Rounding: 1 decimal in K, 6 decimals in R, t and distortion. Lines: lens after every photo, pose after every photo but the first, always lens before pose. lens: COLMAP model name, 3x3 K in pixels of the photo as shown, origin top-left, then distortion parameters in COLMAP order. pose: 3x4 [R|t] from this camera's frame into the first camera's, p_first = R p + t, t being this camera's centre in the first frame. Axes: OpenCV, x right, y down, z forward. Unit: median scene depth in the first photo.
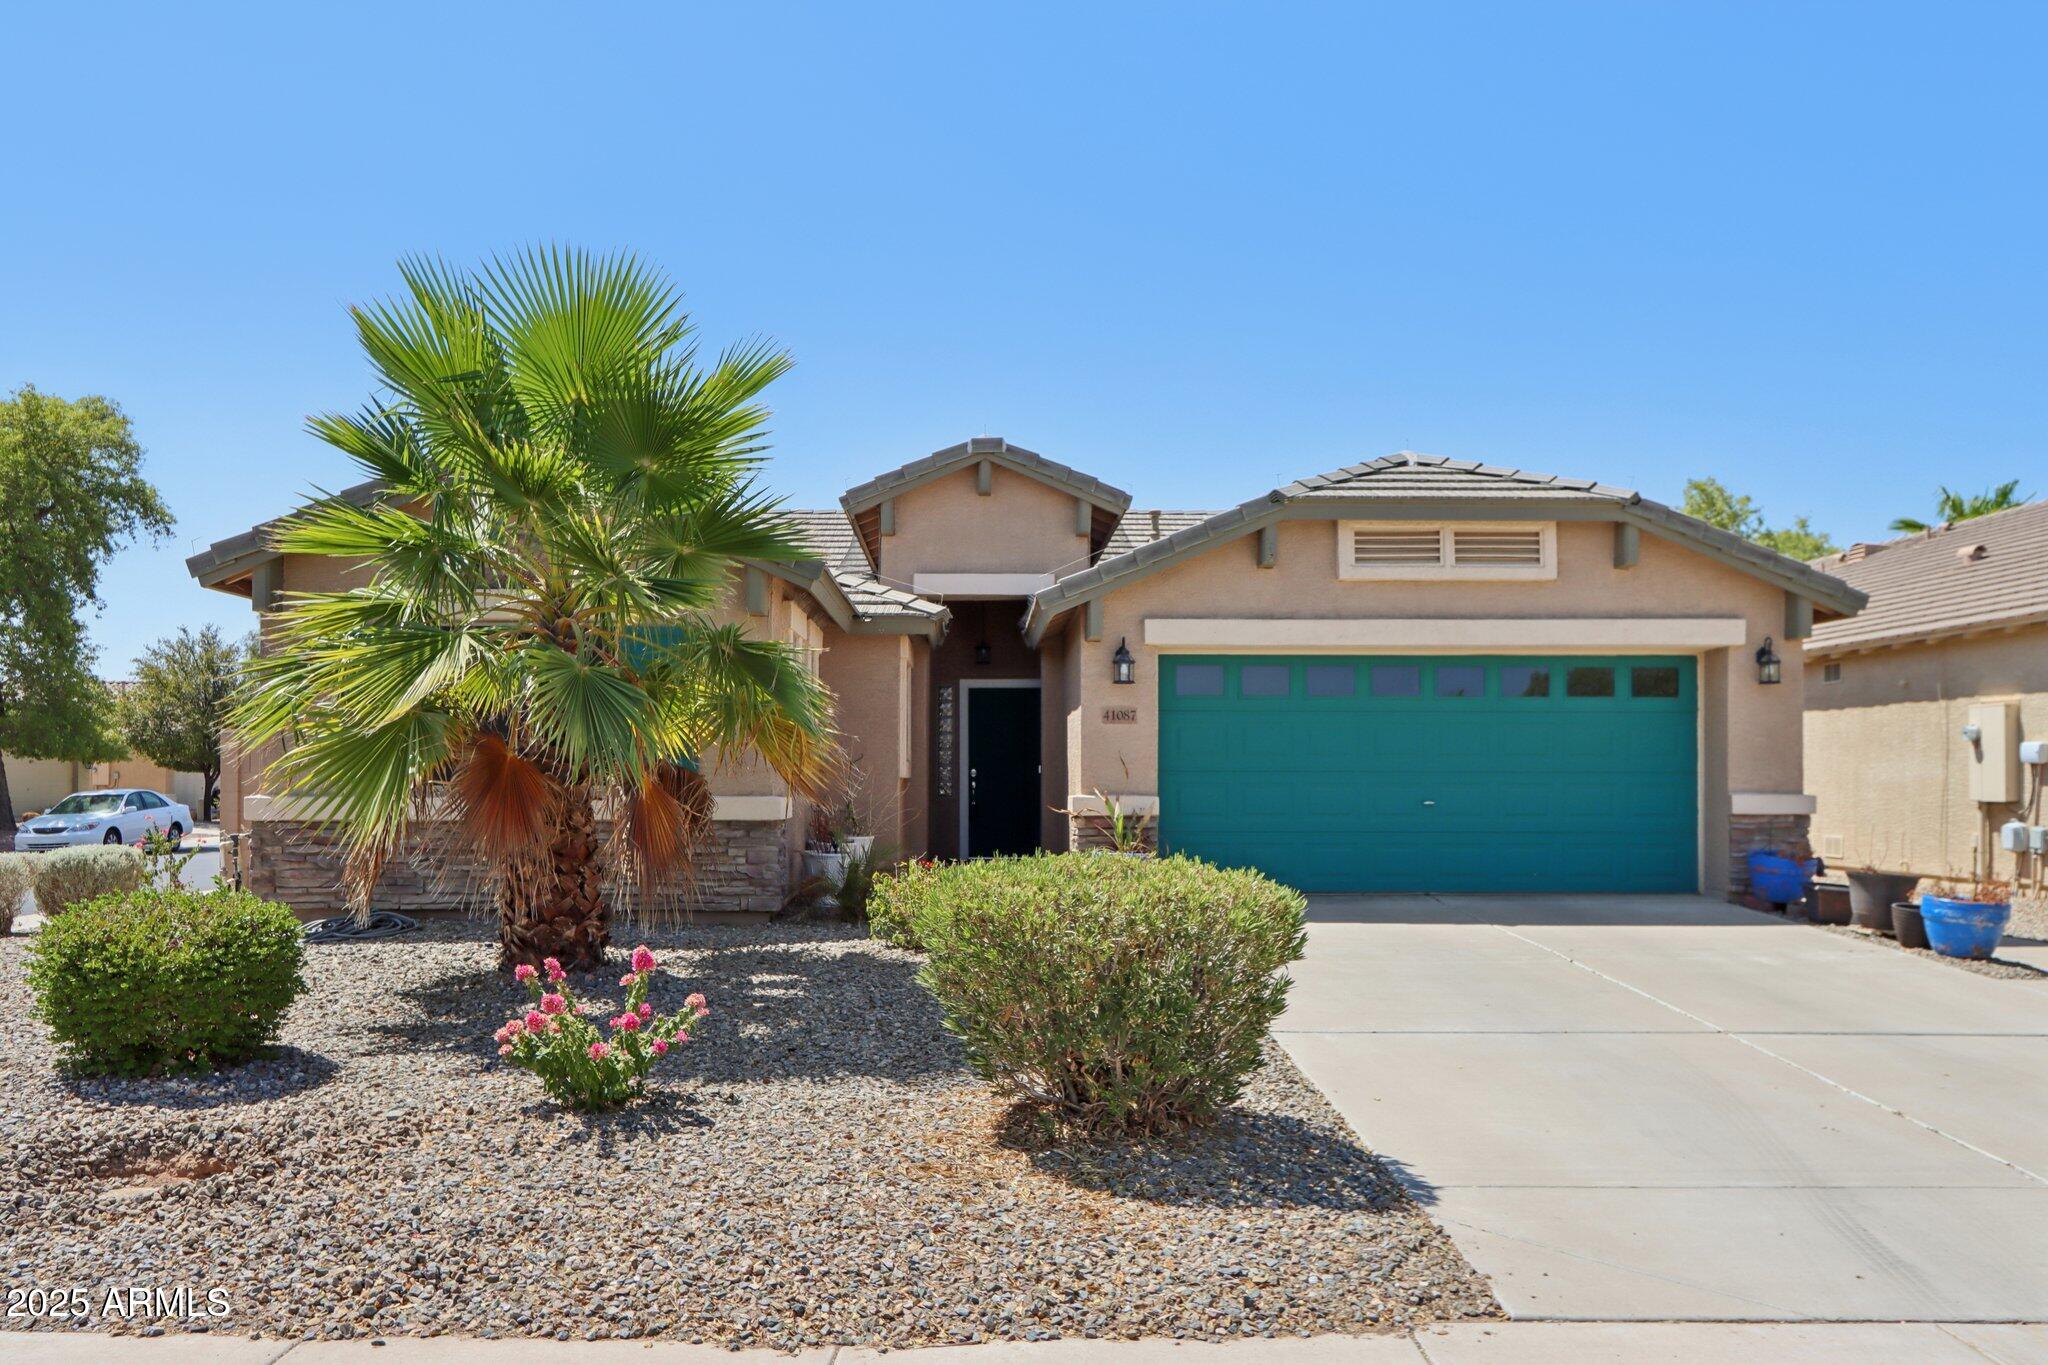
lens RADIAL K [[1586.3, 0, 1078.3], [0, 1586.3, 691.8], [0, 0, 1]] dist [-0.015203, 0.027026]
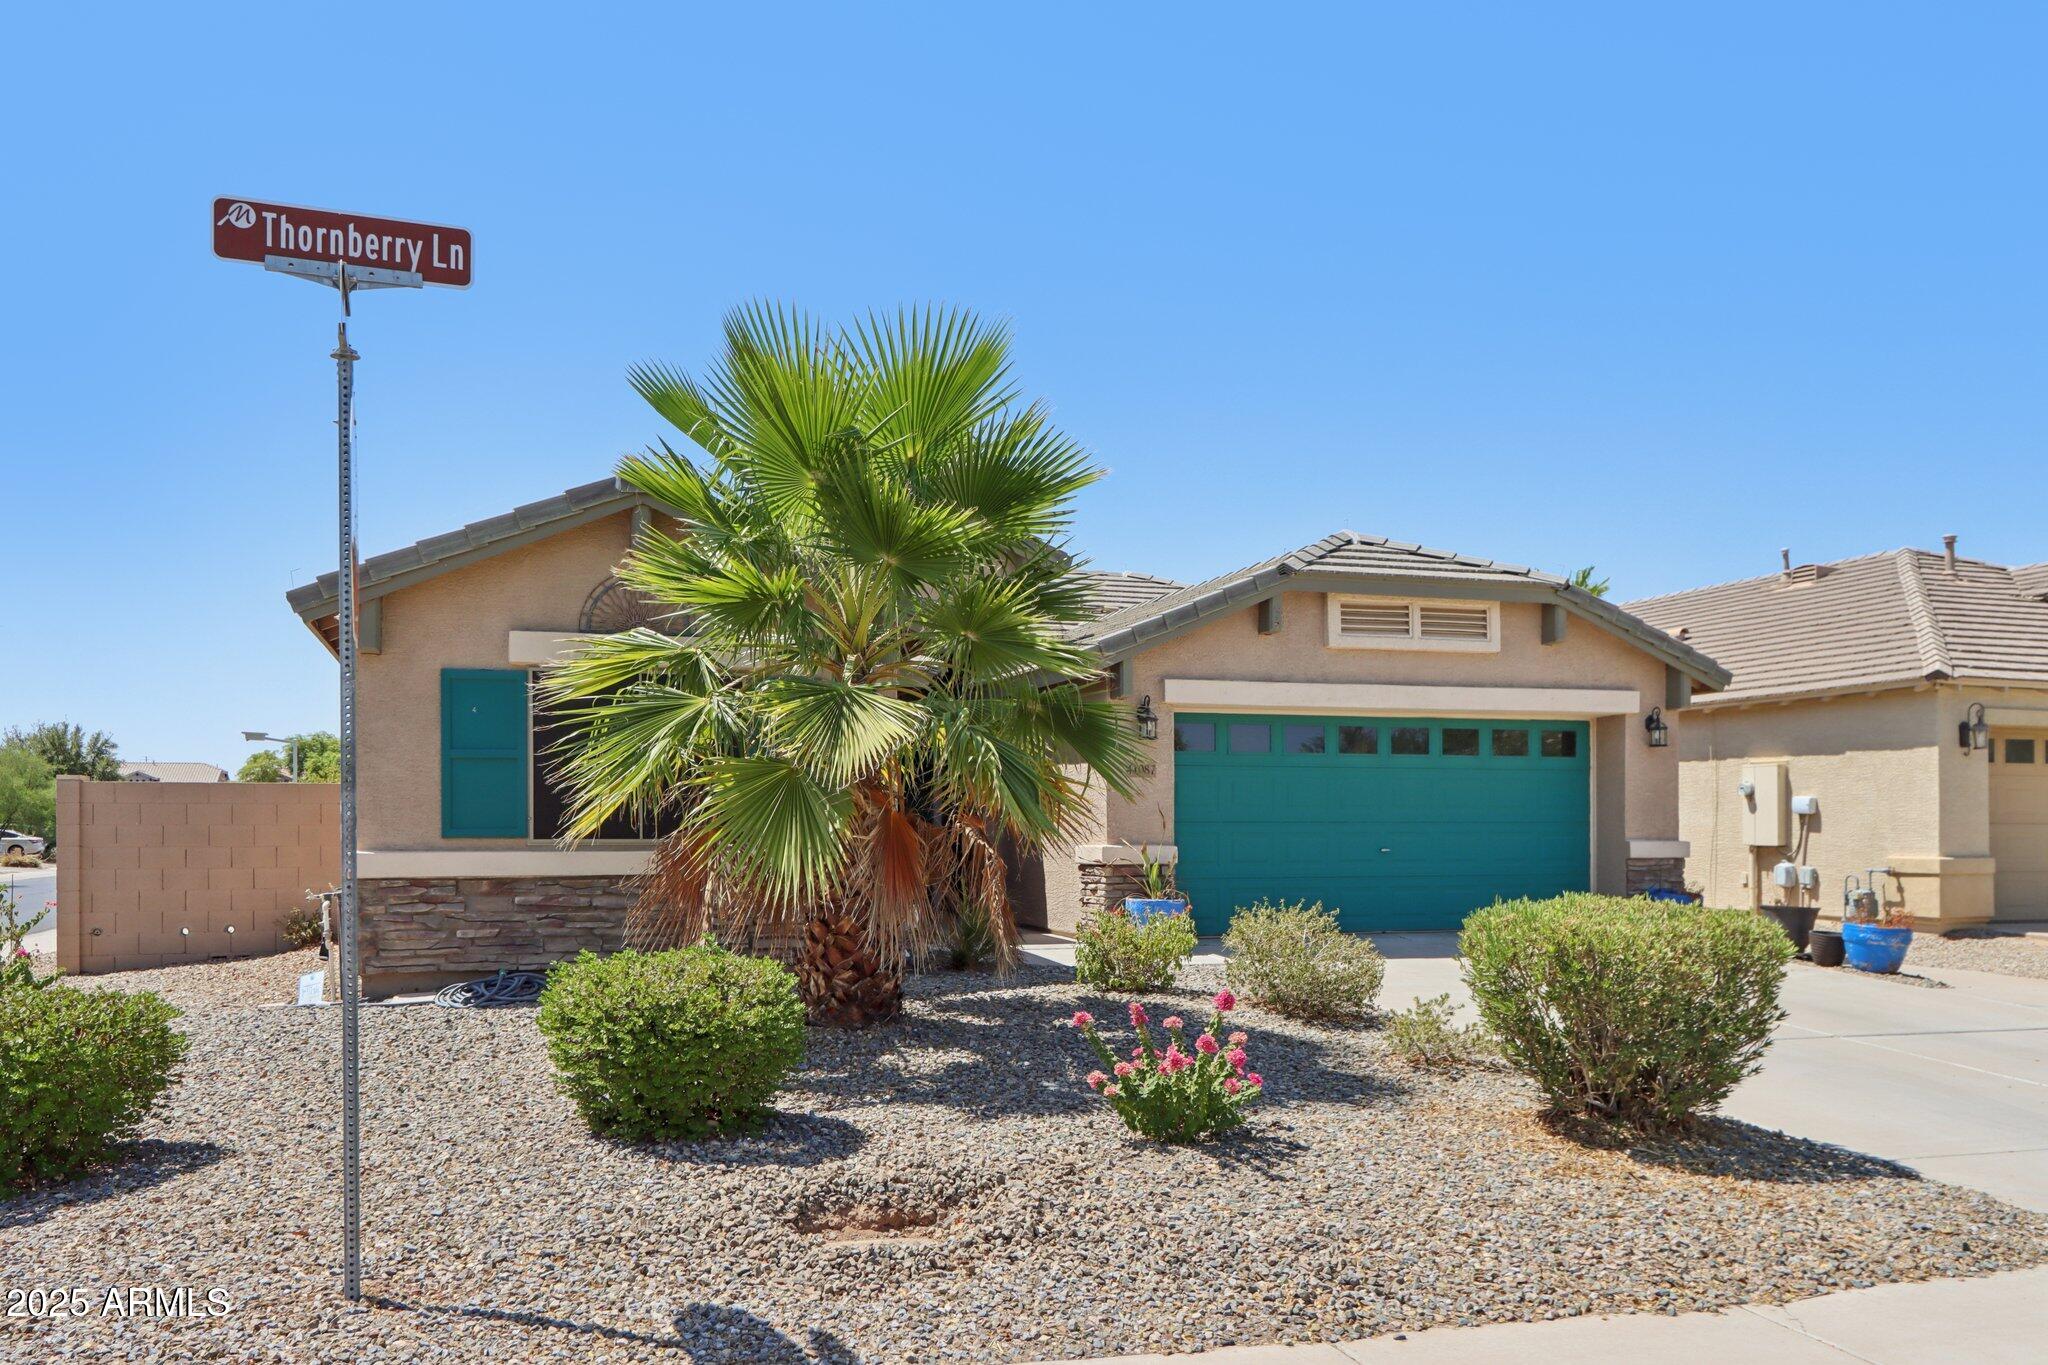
lens RADIAL K [[1586.3, 0, 1072.7], [0, 1586.3, 752.4], [0, 0, 1]] dist [-0.015203, 0.027026]
pose [[0.958609, 0.010231, 0.284542, -0.313574], [-0.012379, 0.999907, 0.005752, -0.002104], [-0.284457, -0.009036, 0.958646, -0.001170]]
